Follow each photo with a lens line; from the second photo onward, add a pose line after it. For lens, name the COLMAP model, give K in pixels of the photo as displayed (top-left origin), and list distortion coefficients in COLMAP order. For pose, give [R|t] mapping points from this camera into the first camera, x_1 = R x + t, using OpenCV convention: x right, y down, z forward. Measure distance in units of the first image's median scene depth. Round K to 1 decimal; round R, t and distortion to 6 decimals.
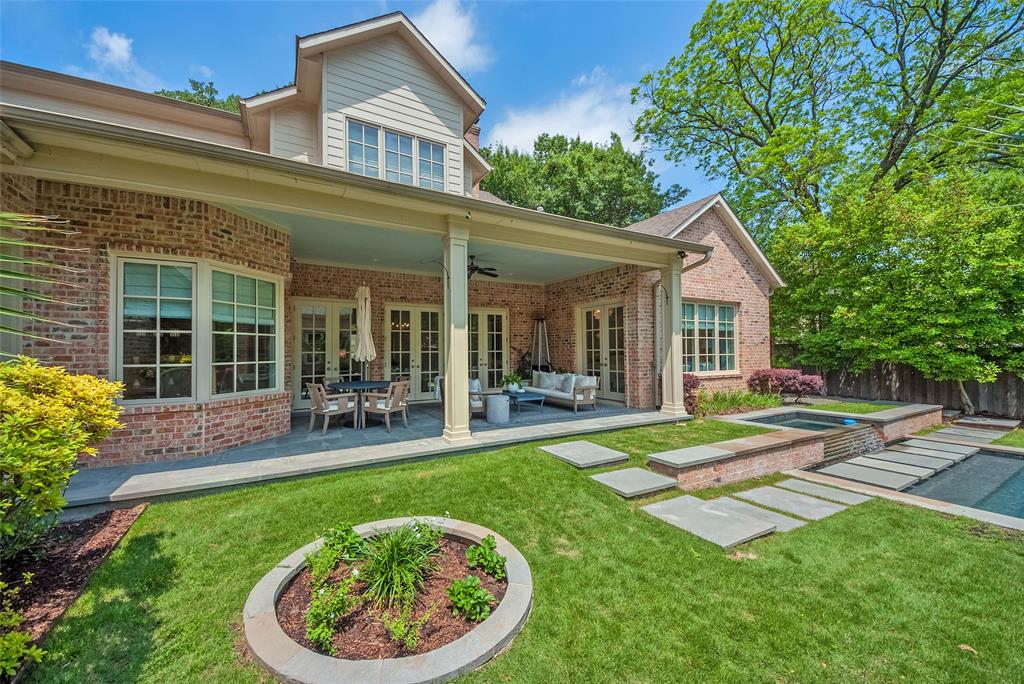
lens RADIAL K [[386.0, 0, 506.5], [0, 386.0, 345.3], [0, 0, 1]] dist [-0.000781, -0.000970]
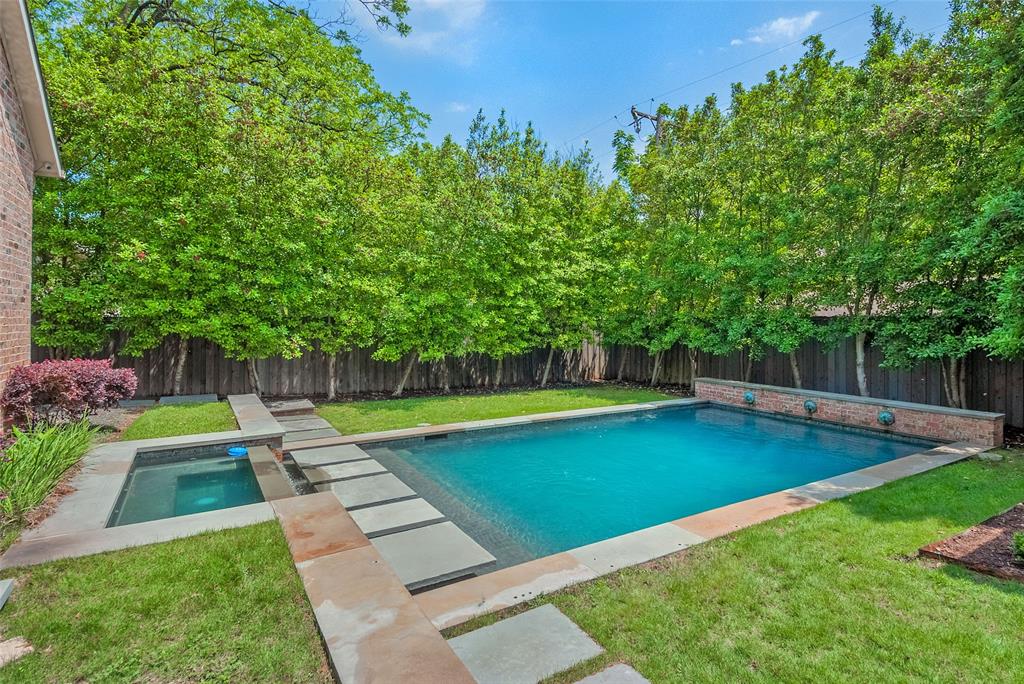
lens RADIAL K [[515.5, 0, 538.5], [0, 515.5, 317.5], [0, 0, 1]] dist [-0.004972, -0.000098]
pose [[-0.029393, 0.006073, 0.999549, 0.158557], [-0.019845, 0.999781, -0.006658, 0.007103], [-0.999371, -0.020031, -0.029266, 0.659846]]
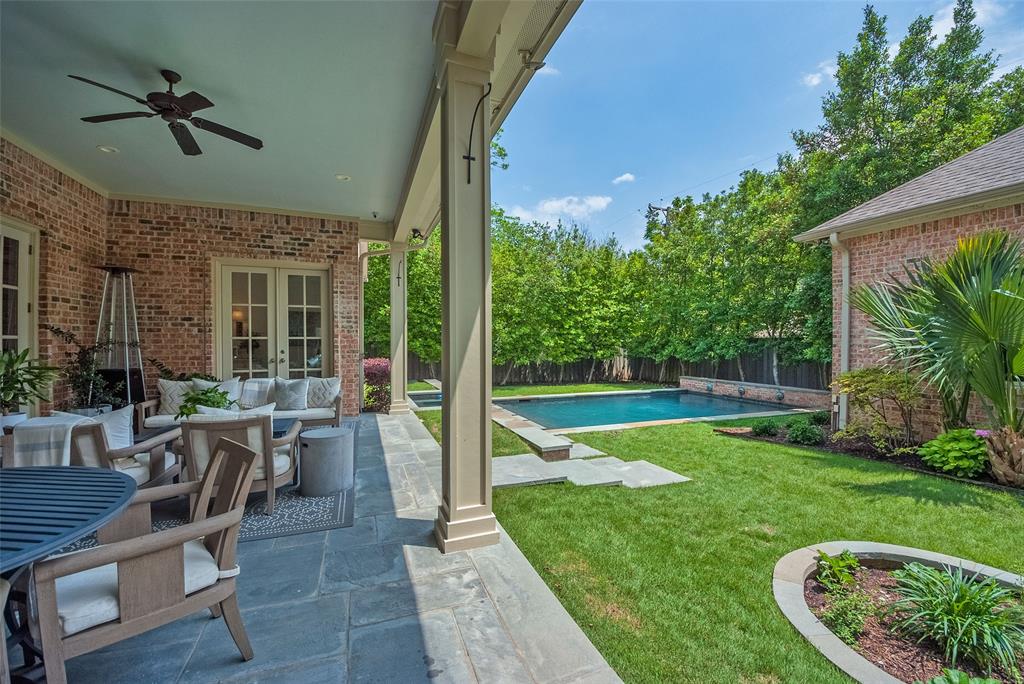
lens RADIAL K [[386.0, 0, 521.4], [0, 386.0, 348.1], [0, 0, 1]] dist [-0.000781, -0.000970]
pose [[0.174188, -0.009126, 0.984670, -0.370606], [-0.011968, 0.999864, 0.011384, 0.020341], [-0.984640, -0.013768, 0.174055, 0.569034]]
